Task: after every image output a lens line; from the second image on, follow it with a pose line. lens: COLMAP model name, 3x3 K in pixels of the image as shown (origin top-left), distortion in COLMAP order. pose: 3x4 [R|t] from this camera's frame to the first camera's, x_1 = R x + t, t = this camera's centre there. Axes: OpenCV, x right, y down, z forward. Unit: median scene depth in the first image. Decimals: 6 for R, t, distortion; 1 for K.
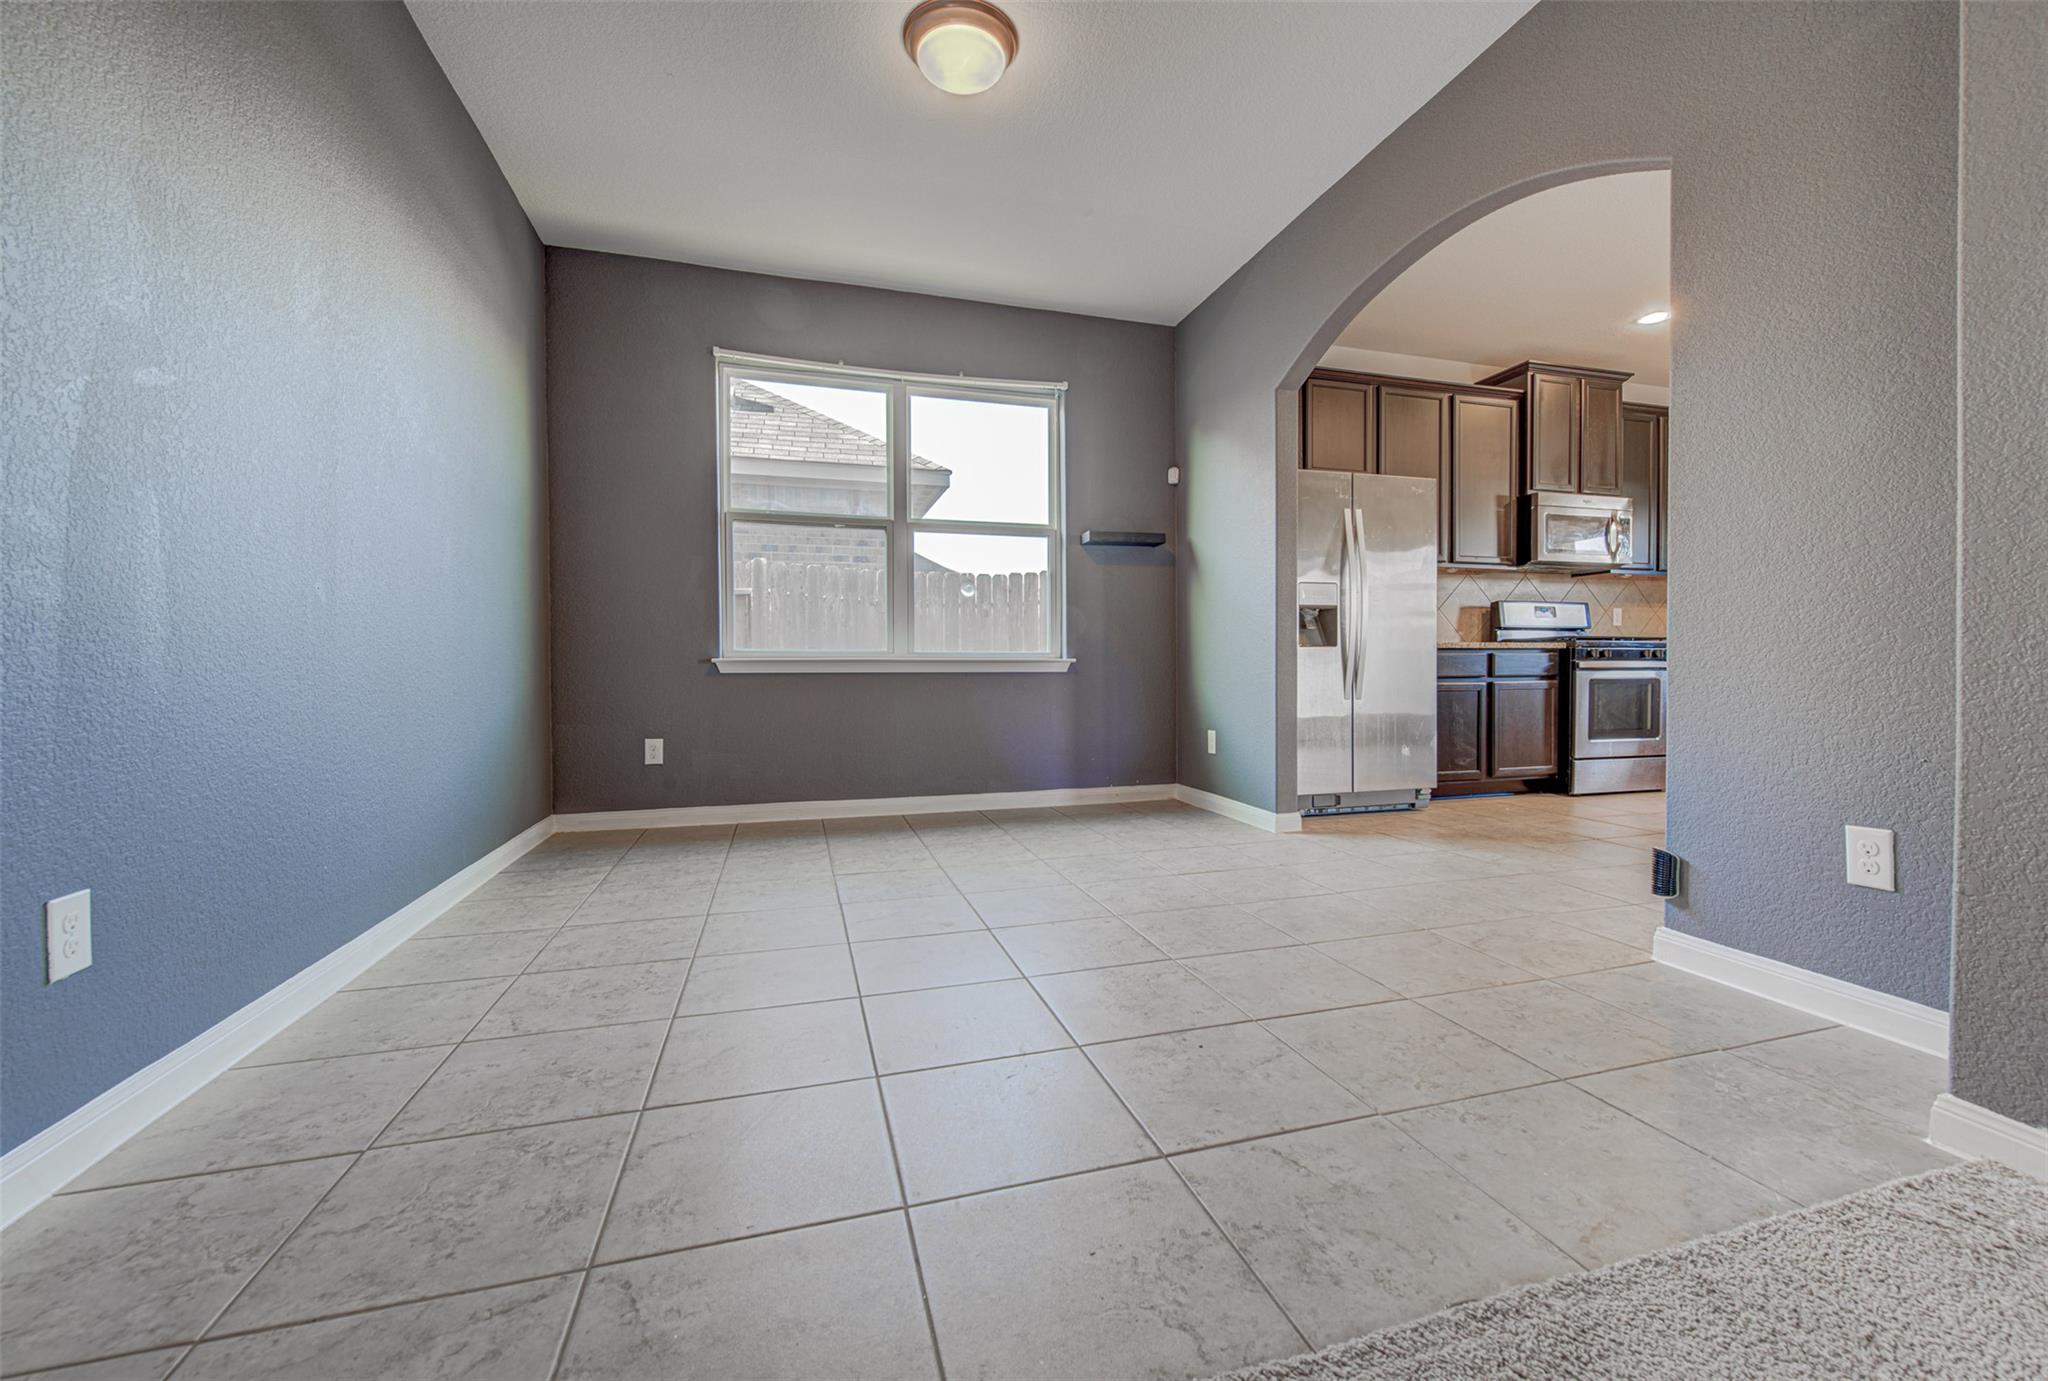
lens RADIAL K [[833.3, 0, 1052.4], [0, 833.3, 682.3], [0, 0, 1]] dist [-0.000899, -0.000023]
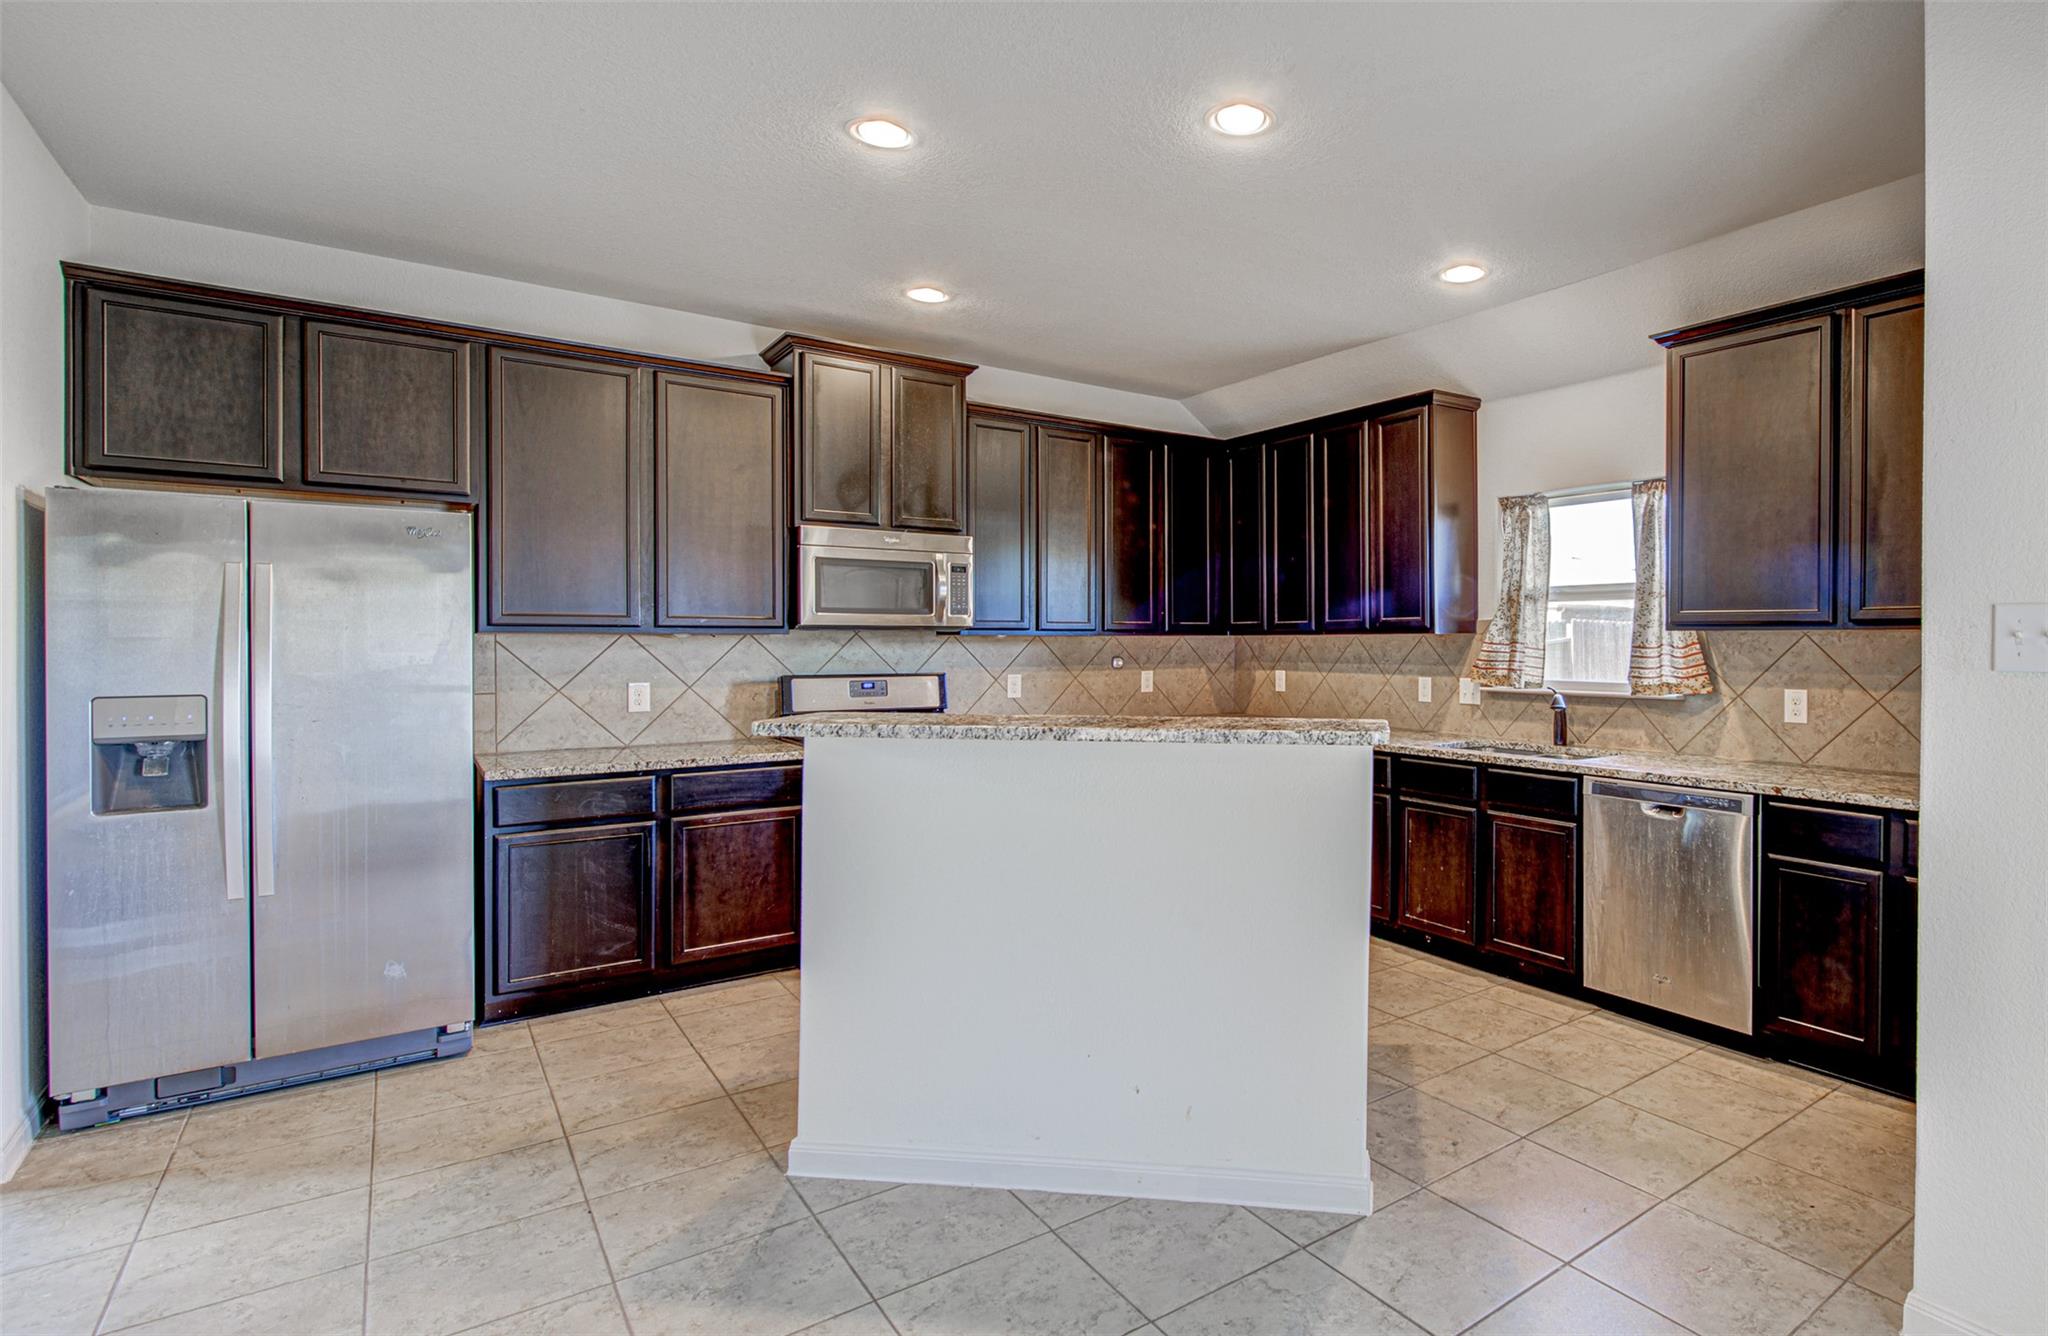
lens RADIAL K [[1033.7, 0, 1235.2], [0, 1033.7, 649.2], [0, 0, 1]] dist [-0.000213, -0.000163]
pose [[0.929785, 0.006356, 0.368047, 0.634090], [-0.004225, 0.999969, -0.006597, -0.128867], [-0.368078, 0.004579, 0.929784, 0.084995]]
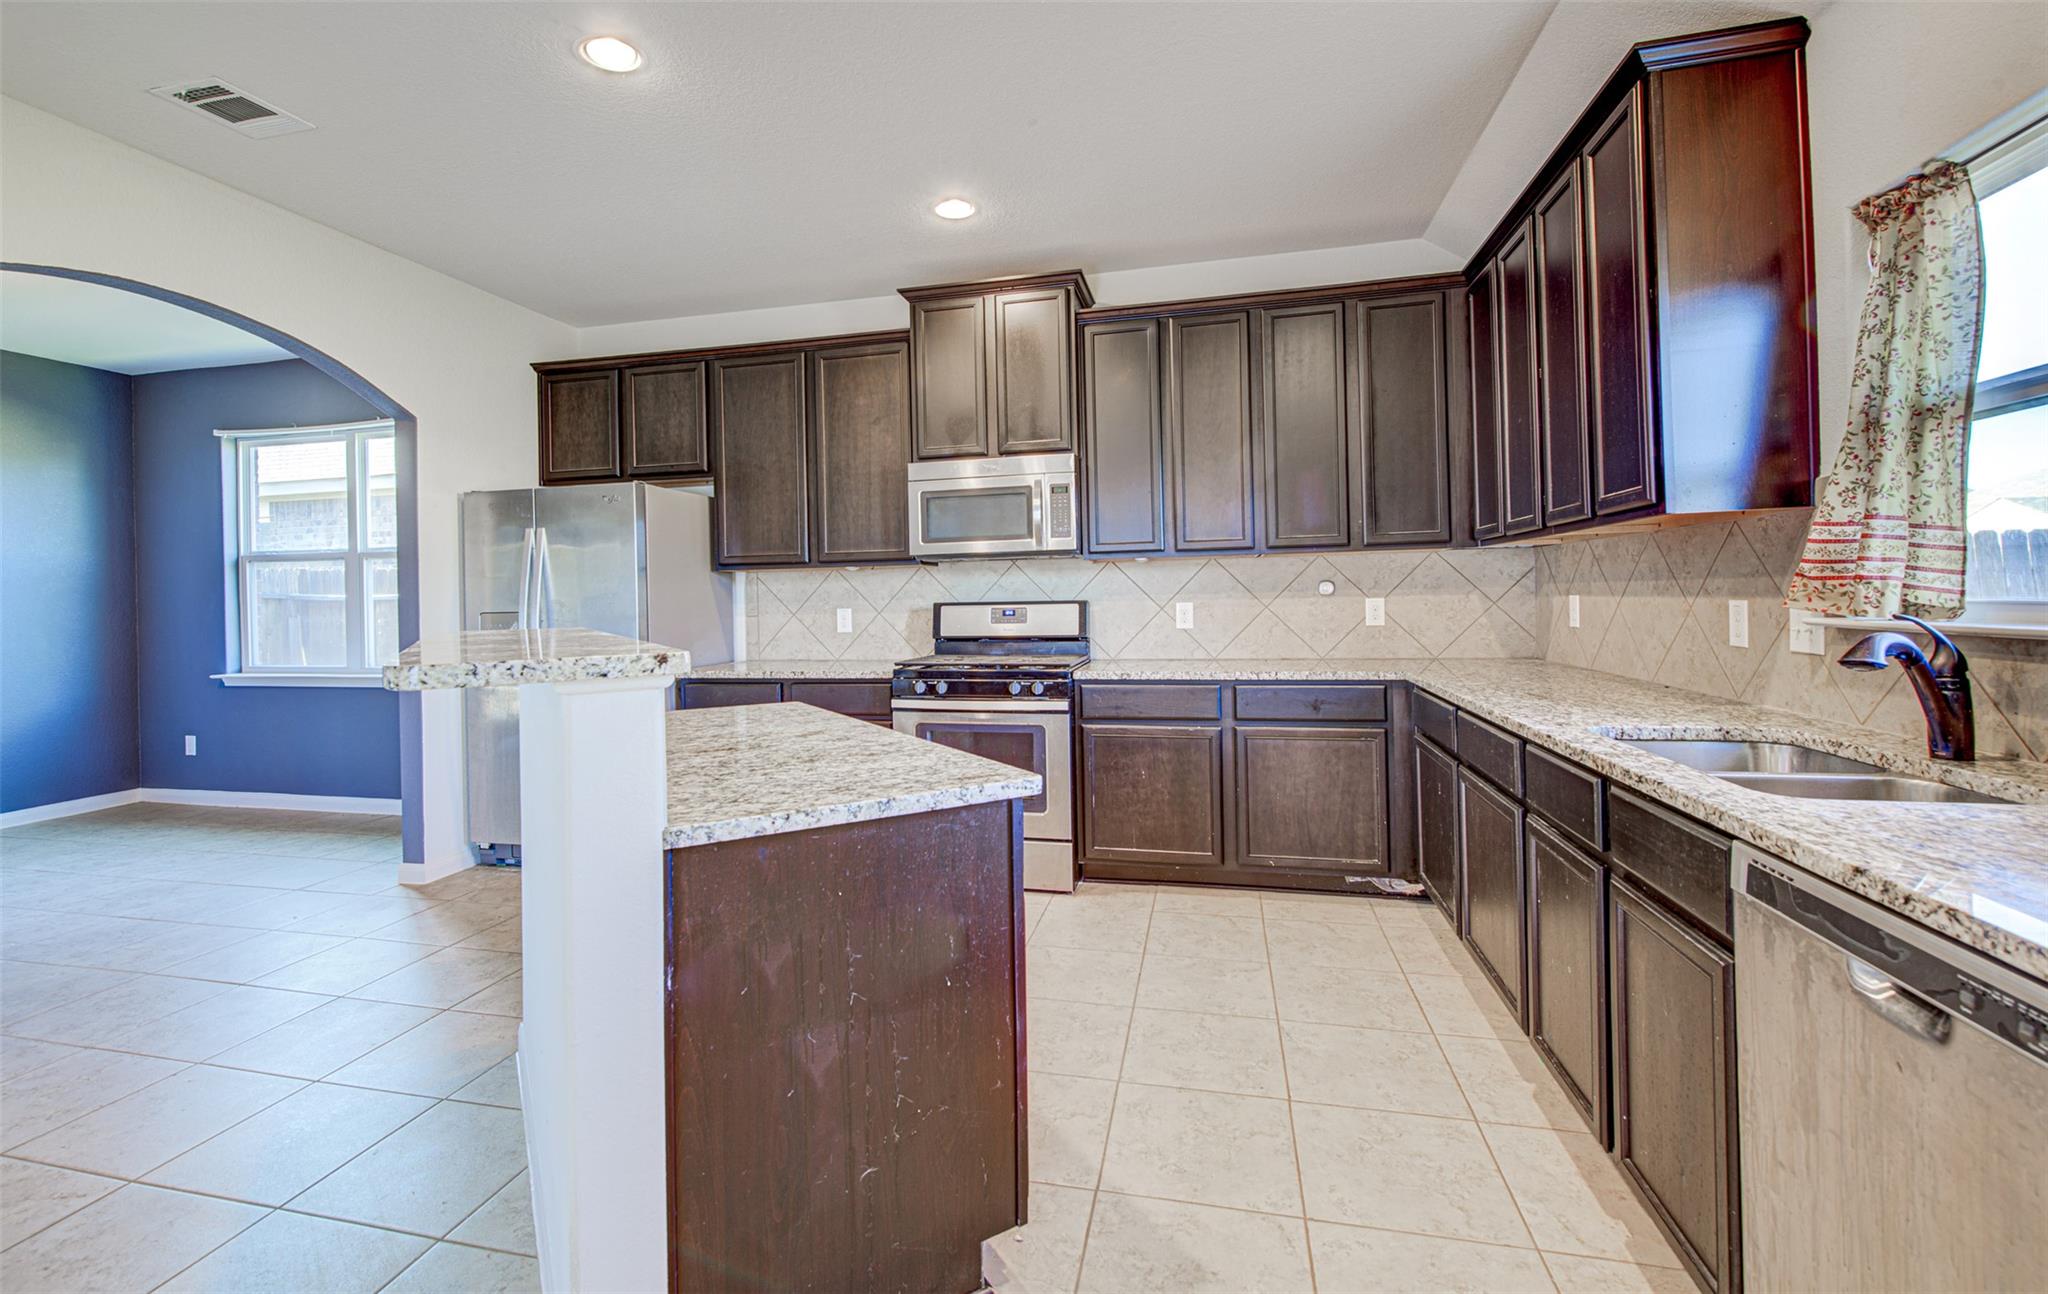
lens RADIAL K [[887.8, 0, 998.4], [0, 887.8, 592.9], [0, 0, 1]] dist [0.004674, 0.000037]
pose [[0.858236, -0.011450, -0.513127, 1.111751], [0.007277, 0.999922, -0.010141, -0.109849], [0.513204, 0.004970, 0.858253, 0.381606]]
